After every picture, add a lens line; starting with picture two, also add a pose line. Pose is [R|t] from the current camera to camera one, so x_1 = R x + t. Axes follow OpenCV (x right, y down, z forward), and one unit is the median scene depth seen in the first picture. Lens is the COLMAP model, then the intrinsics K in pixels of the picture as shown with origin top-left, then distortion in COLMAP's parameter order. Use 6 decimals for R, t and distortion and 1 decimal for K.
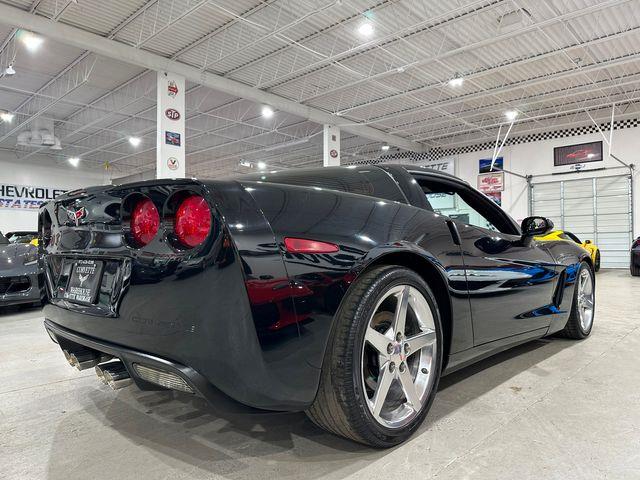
lens RADIAL K [[445.8, 0, 322.1], [0, 445.8, 242.7], [0, 0, 1]] dist [0.048620, -0.064952]
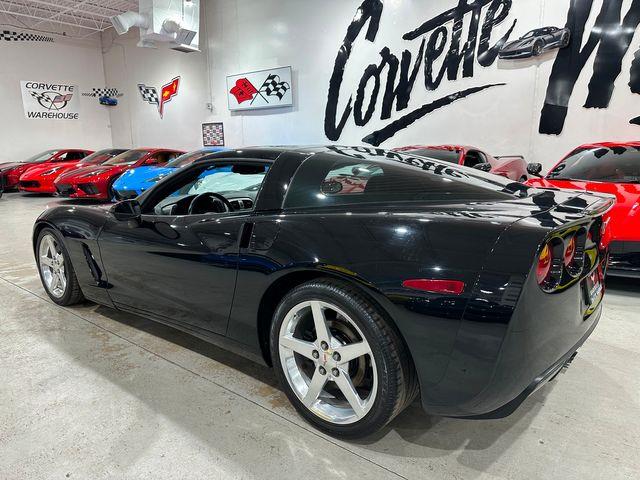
lens RADIAL K [[450.8, 0, 320.0], [0, 450.8, 240.0], [0, 0, 1]] dist [-0.002427, -0.002794]
pose [[-0.063415, -0.194544, 0.978842, -0.241087], [-0.005134, 0.980867, 0.194613, -0.036739], [-0.997974, 0.007316, -0.063201, 0.265656]]
